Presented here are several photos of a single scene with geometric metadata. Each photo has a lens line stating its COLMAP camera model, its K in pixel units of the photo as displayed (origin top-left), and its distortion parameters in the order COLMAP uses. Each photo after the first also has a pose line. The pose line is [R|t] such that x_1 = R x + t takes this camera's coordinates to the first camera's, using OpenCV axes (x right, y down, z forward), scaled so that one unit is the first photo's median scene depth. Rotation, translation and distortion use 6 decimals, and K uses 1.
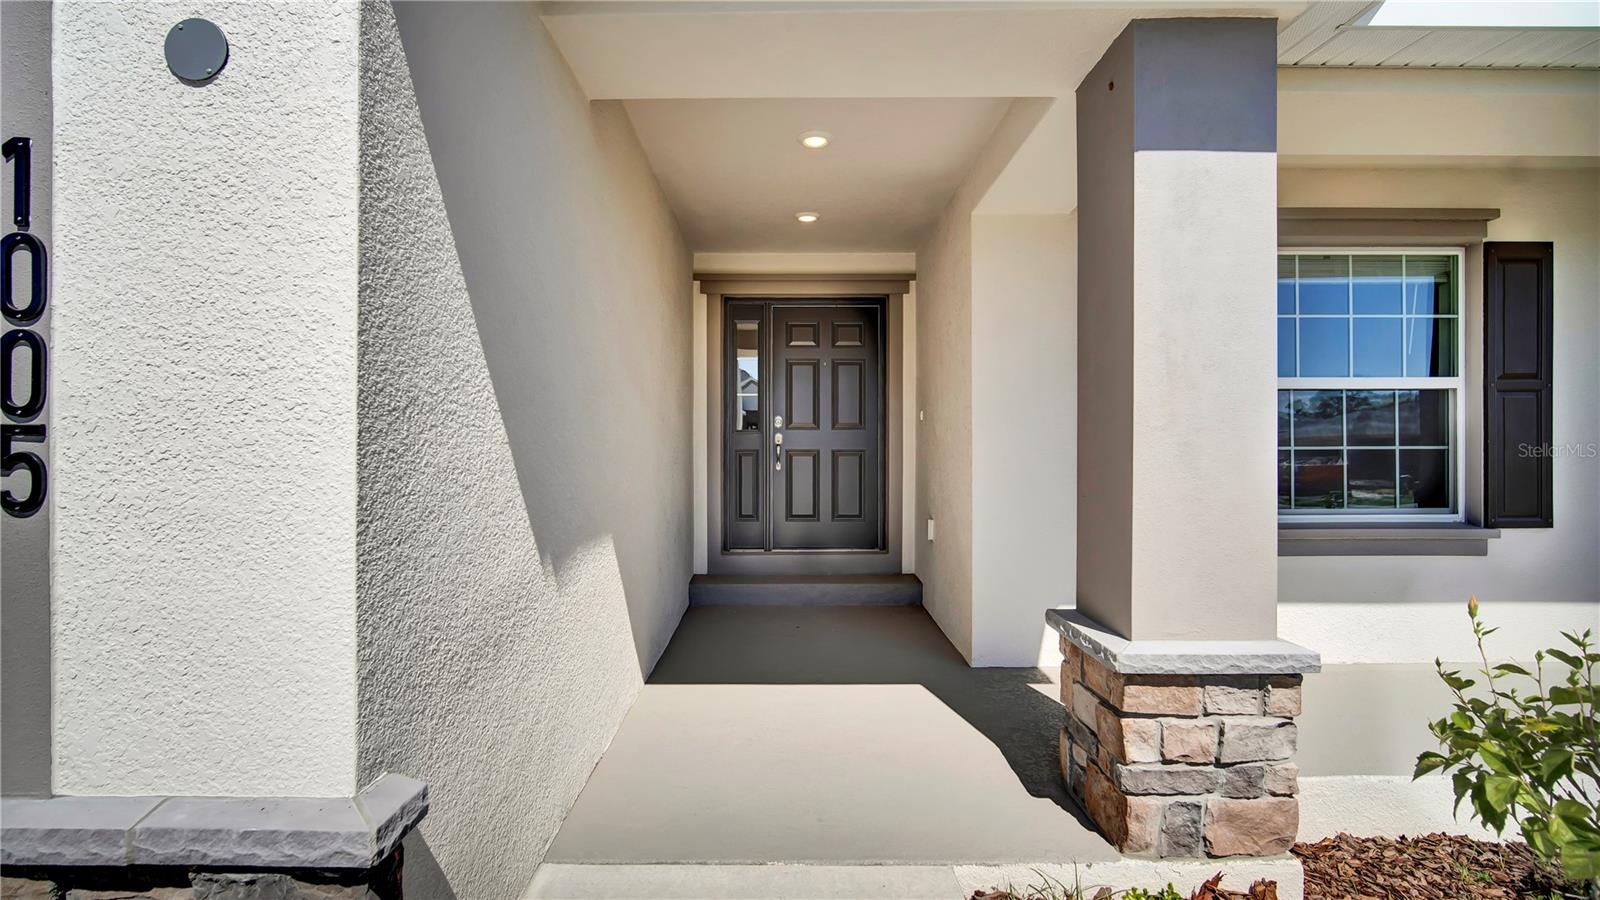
lens RADIAL K [[716.3, 0, 785.6], [0, 716.3, 431.5], [0, 0, 1]] dist [-0.005933, -0.000655]
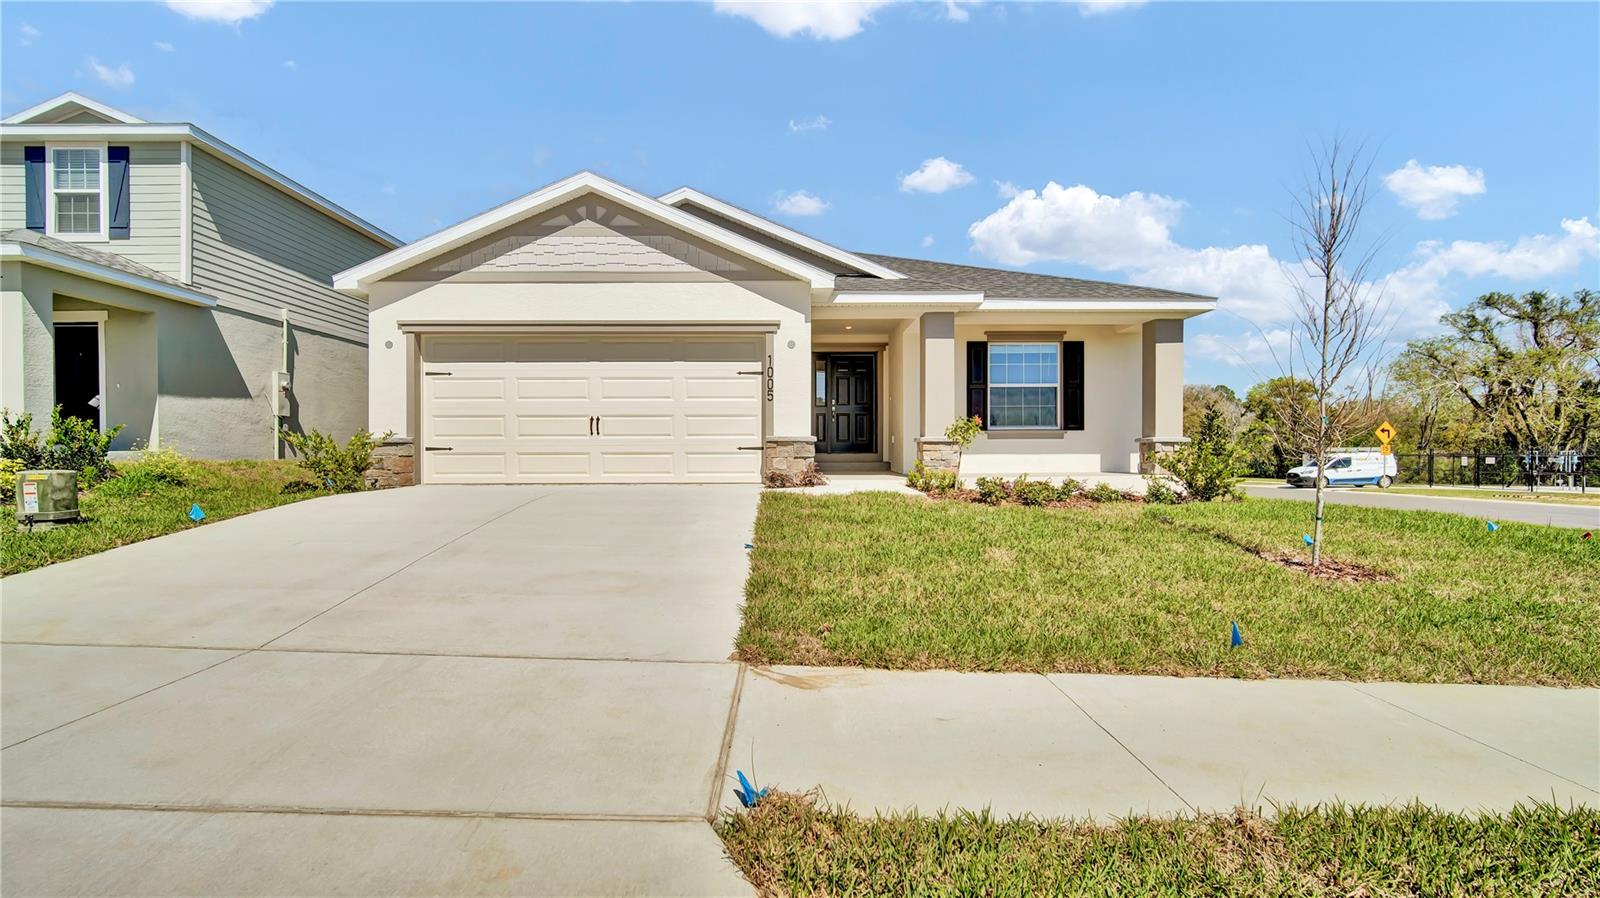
lens RADIAL K [[716.3, 0, 785.6], [0, 716.3, 430.5], [0, 0, 1]] dist [-0.005933, -0.000655]
pose [[0.999938, -0.004393, 0.010251, -0.205866], [0.004473, 0.999959, -0.007812, 0.105526], [-0.010216, 0.007858, 0.999917, -1.503965]]
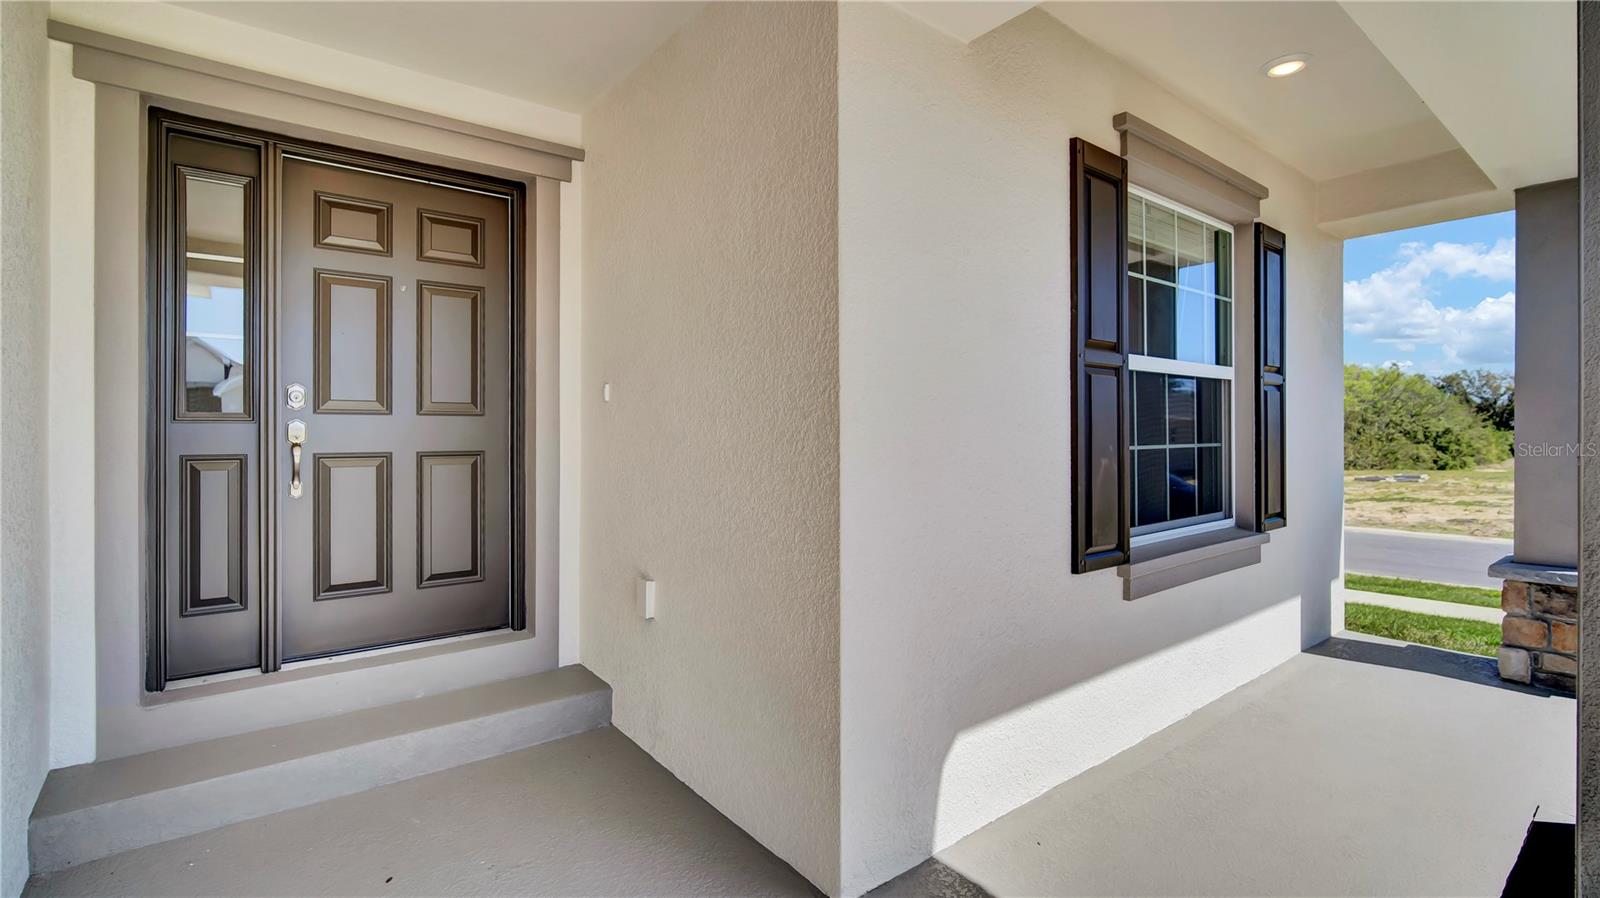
lens RADIAL K [[716.3, 0, 785.6], [0, 716.3, 430.5], [0, 0, 1]] dist [-0.005933, -0.000655]
pose [[0.793697, 0.001074, 0.608313, -0.042474], [-0.010859, 0.999864, 0.012404, -0.000424], [-0.608217, -0.016451, 0.793600, 0.427669]]
